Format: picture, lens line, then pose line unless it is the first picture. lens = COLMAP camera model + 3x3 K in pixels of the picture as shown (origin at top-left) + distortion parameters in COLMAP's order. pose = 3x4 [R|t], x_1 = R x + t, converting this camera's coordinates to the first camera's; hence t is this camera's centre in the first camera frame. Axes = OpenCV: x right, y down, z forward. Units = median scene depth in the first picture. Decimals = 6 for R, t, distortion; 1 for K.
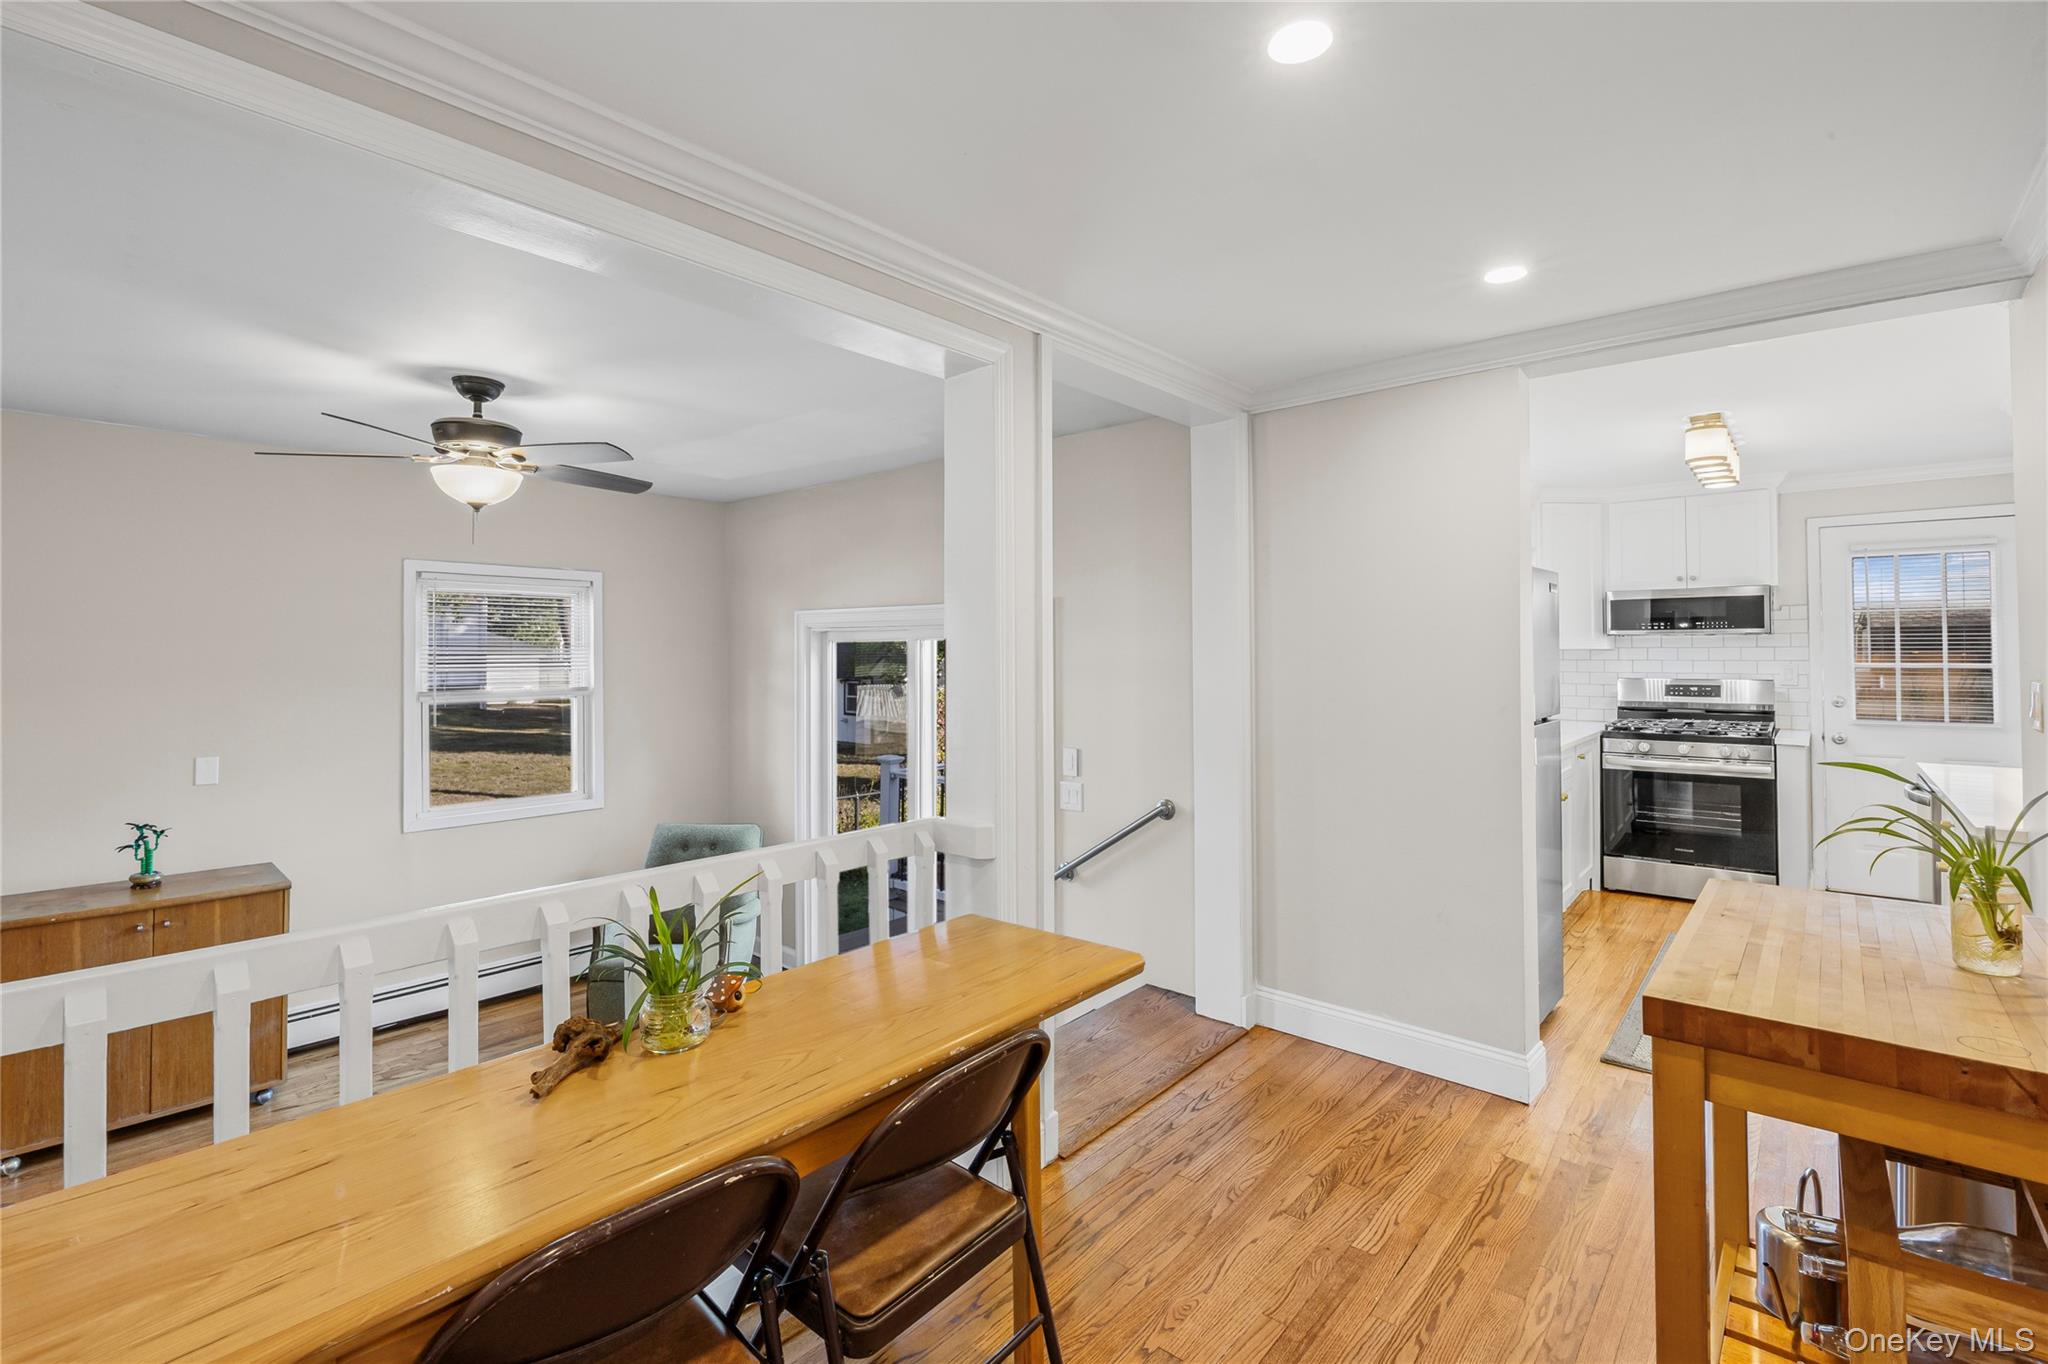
lens RADIAL K [[936.5, 0, 1009.2], [0, 936.5, 638.7], [0, 0, 1]] dist [-0.003902, -0.000283]
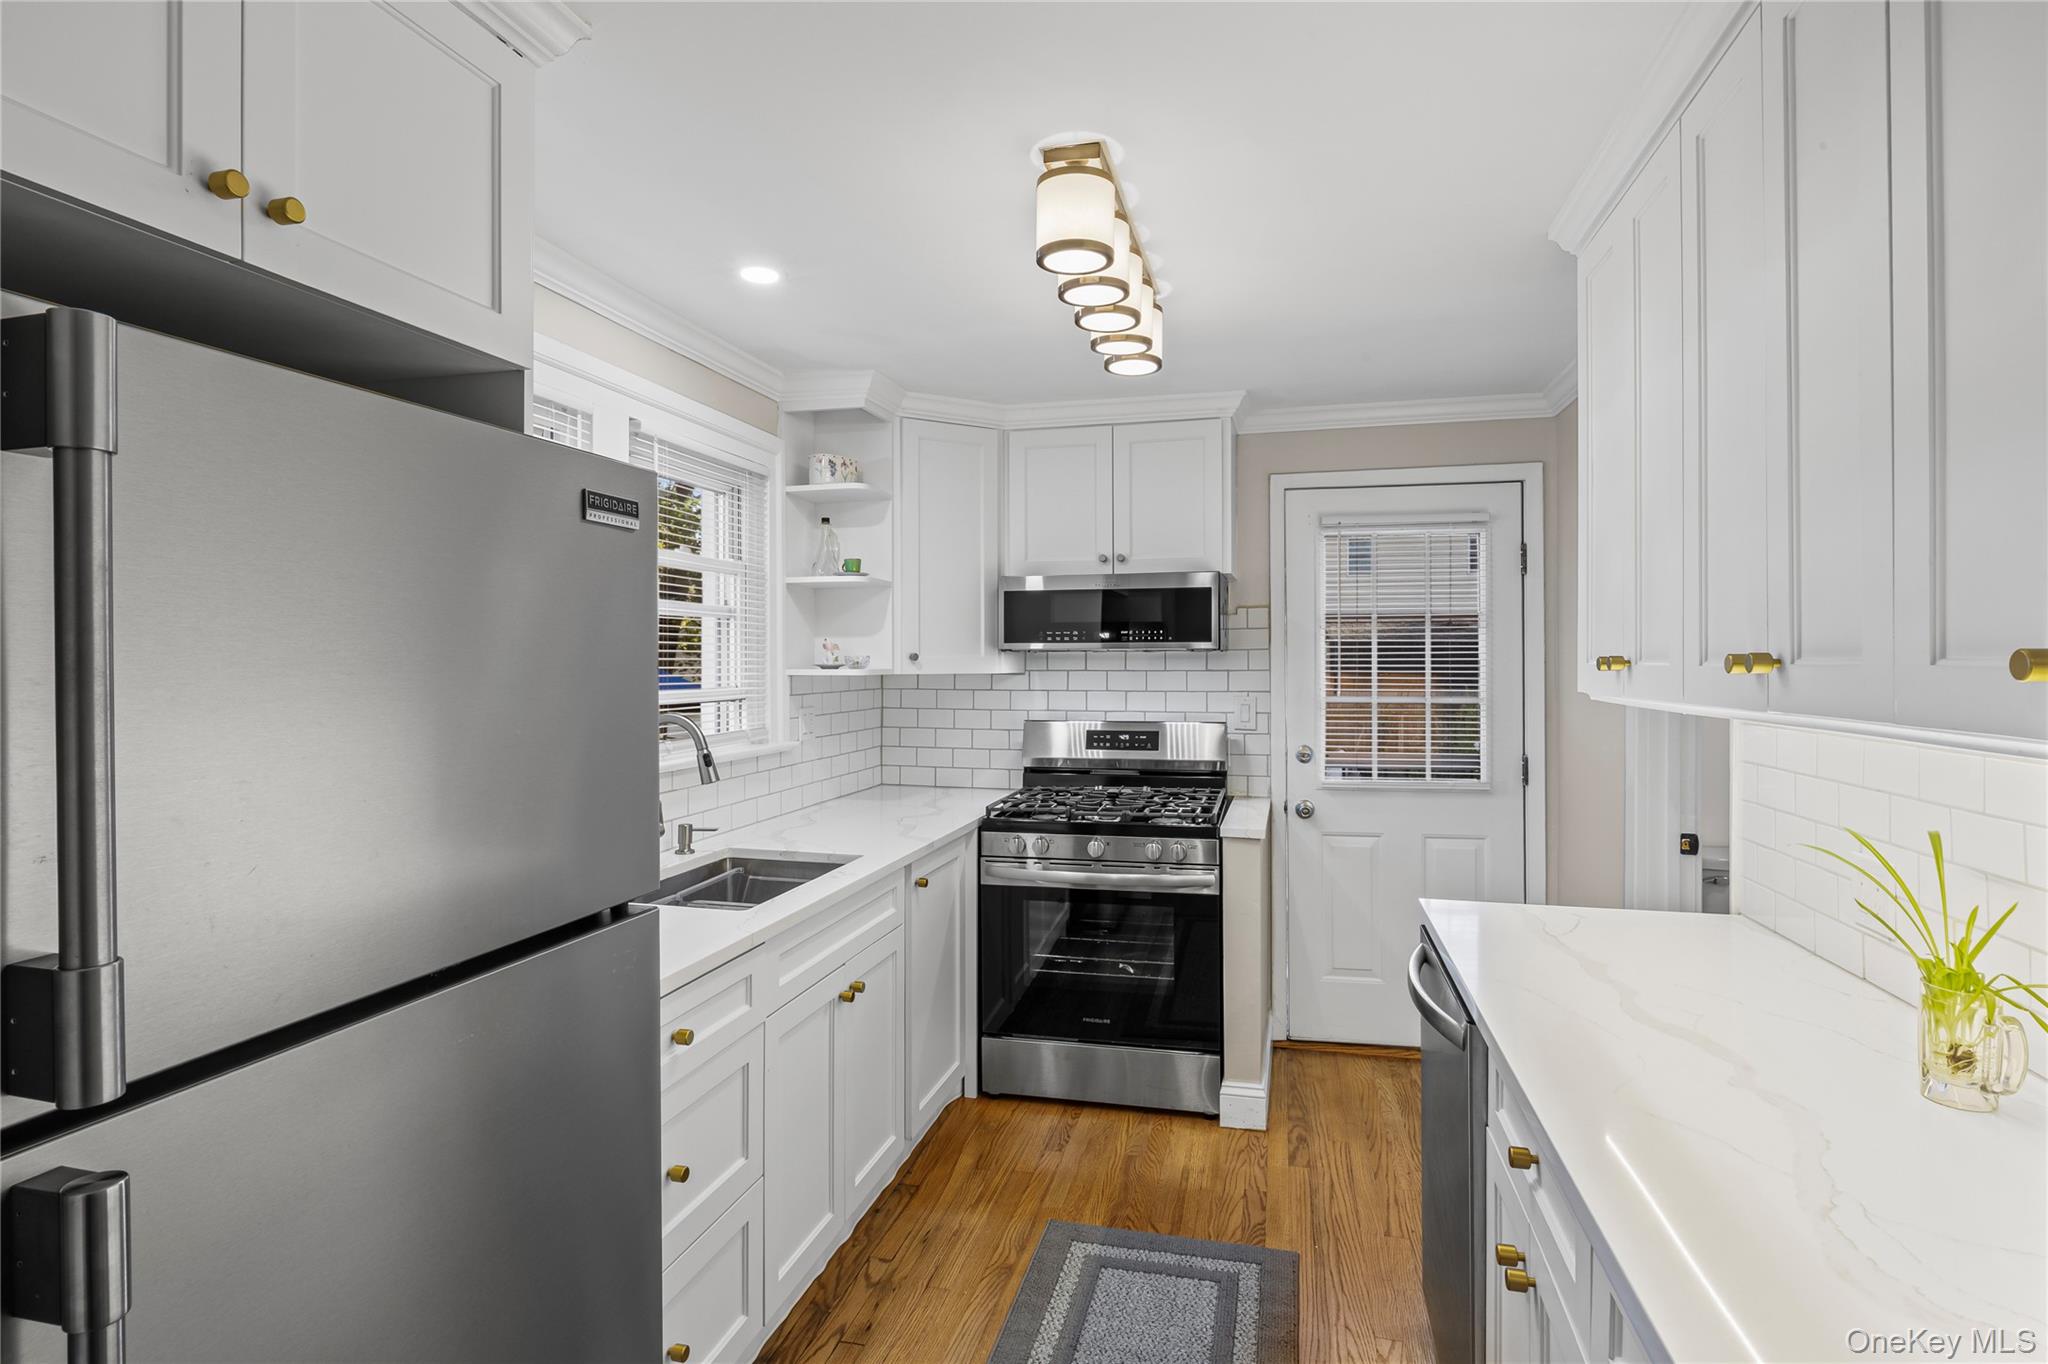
lens RADIAL K [[1074.6, 0, 1024.7], [0, 1074.6, 670.6], [0, 0, 1]] dist [0.000087, 0.000078]
pose [[0.891357, -0.004145, 0.453283, 0.362184], [-0.006380, 0.999744, 0.021689, -0.006271], [-0.453257, -0.022224, 0.891103, 0.407729]]
